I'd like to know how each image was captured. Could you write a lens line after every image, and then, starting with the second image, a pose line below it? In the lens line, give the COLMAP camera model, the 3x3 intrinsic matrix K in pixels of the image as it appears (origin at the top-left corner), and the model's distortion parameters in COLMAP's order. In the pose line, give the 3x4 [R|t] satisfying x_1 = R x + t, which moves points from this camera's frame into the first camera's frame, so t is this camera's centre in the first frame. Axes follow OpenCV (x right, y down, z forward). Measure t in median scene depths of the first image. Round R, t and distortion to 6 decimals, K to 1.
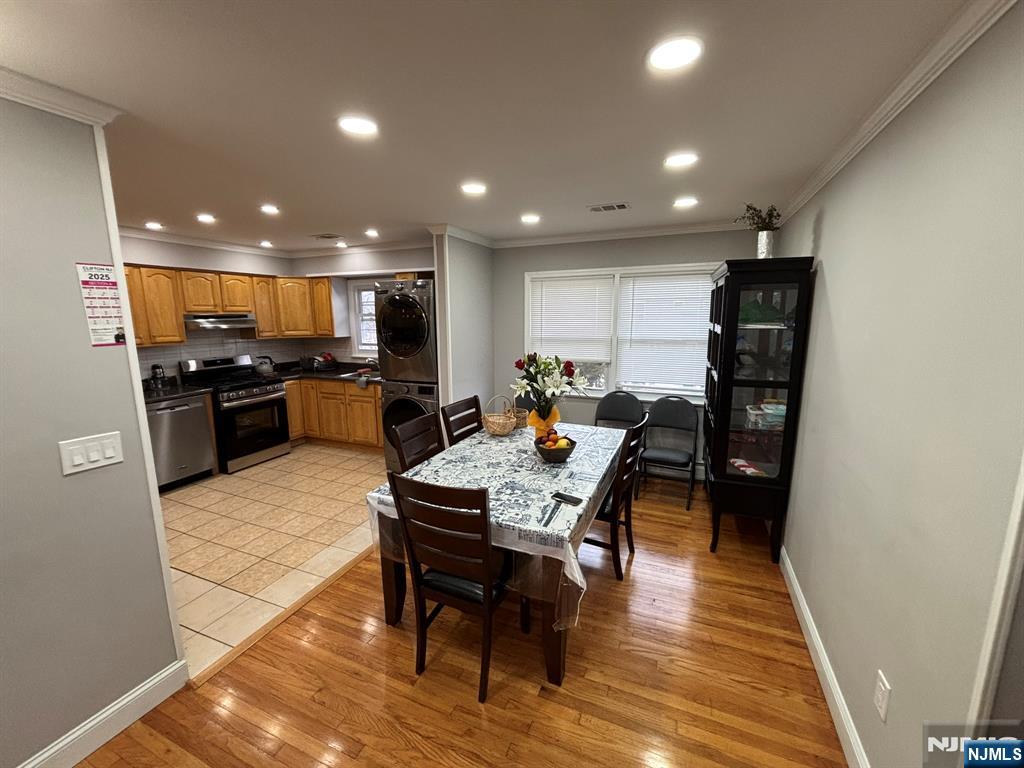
lens RADIAL K [[412.8, 0, 512.0], [0, 412.8, 384.0], [0, 0, 1]] dist [-0.000244, -0.000165]
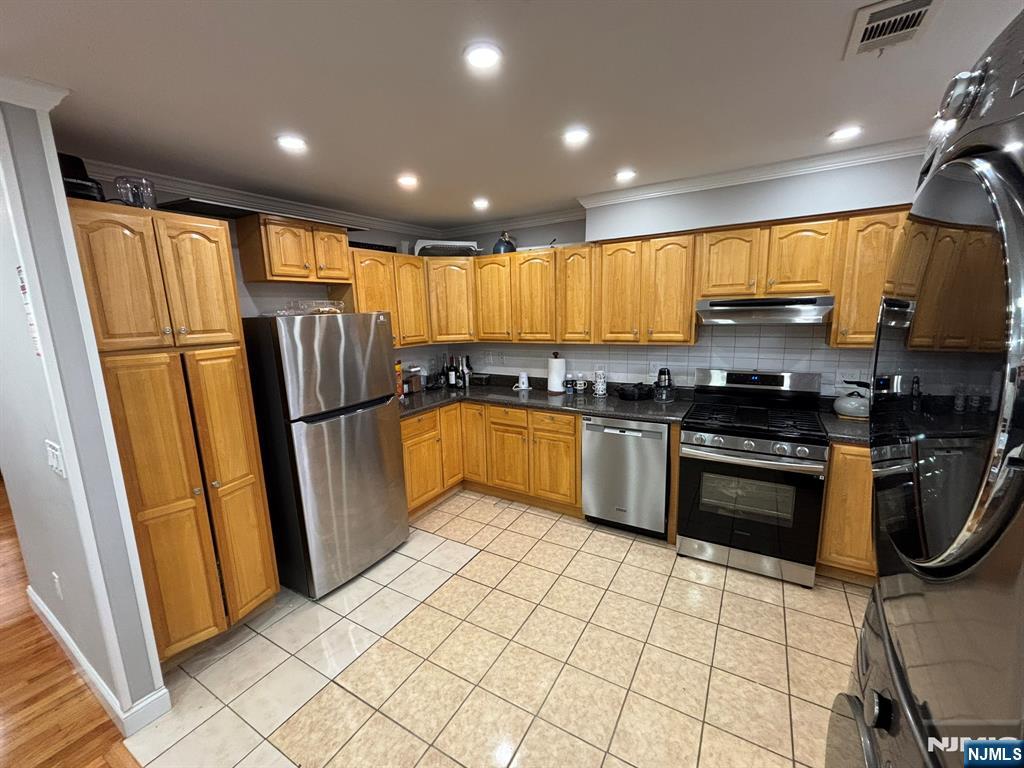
lens RADIAL K [[412.8, 0, 512.0], [0, 412.8, 384.0], [0, 0, 1]] dist [-0.000244, -0.000165]
pose [[-0.150718, 0.182356, -0.971612, -0.078574], [-0.133290, 0.970116, 0.202751, -0.134057], [0.979550, 0.160064, -0.121908, 0.808253]]
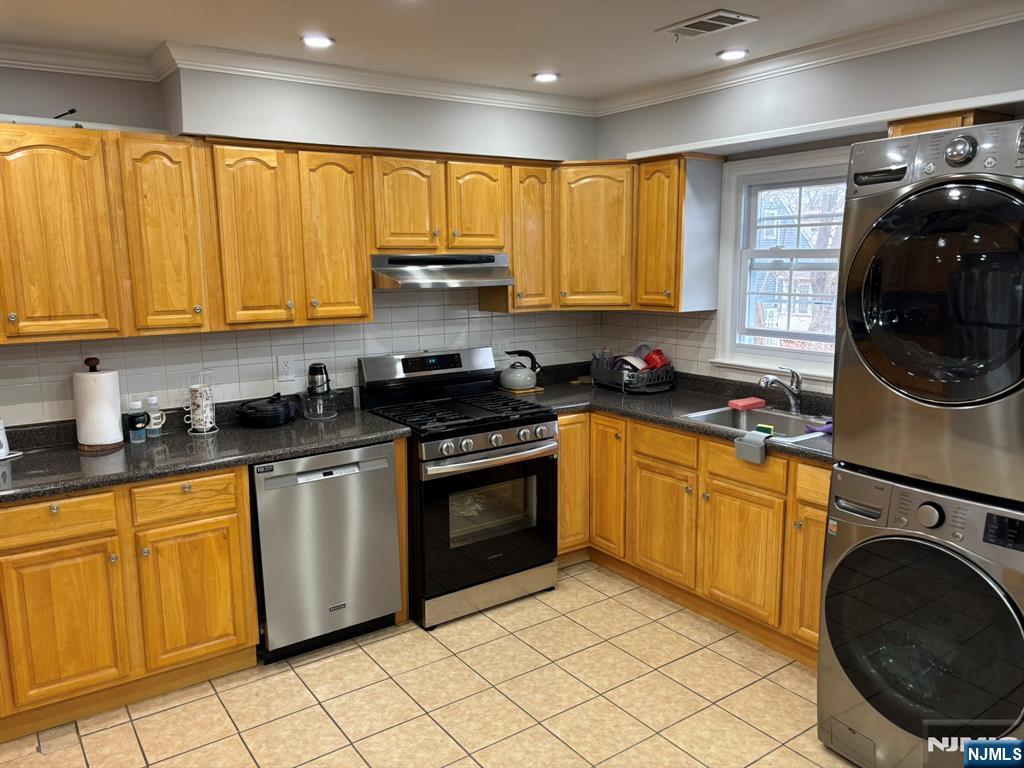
lens RADIAL K [[762.7, 0, 512.3], [0, 762.7, 390.5], [0, 0, 1]] dist [0.009695, 0.000278]
pose [[0.846023, 0.084785, -0.526361, -0.221445], [-0.080804, 0.996260, 0.030598, -0.060667], [0.526987, 0.016646, 0.849710, 0.382046]]
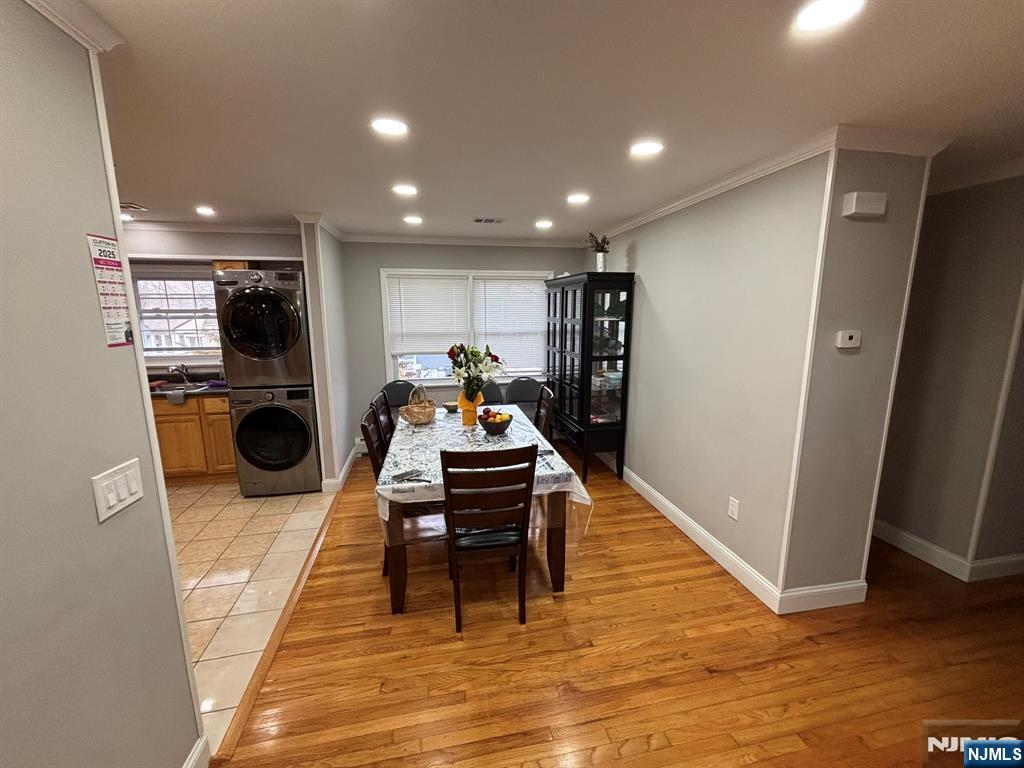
lens RADIAL K [[412.8, 0, 512.0], [0, 412.8, 384.0], [0, 0, 1]] dist [-0.000244, -0.000165]
pose [[0.825899, -0.095634, 0.555649, -0.302162], [0.093782, 0.995083, 0.031871, 0.007459], [-0.555964, 0.025787, 0.830806, -0.009503]]
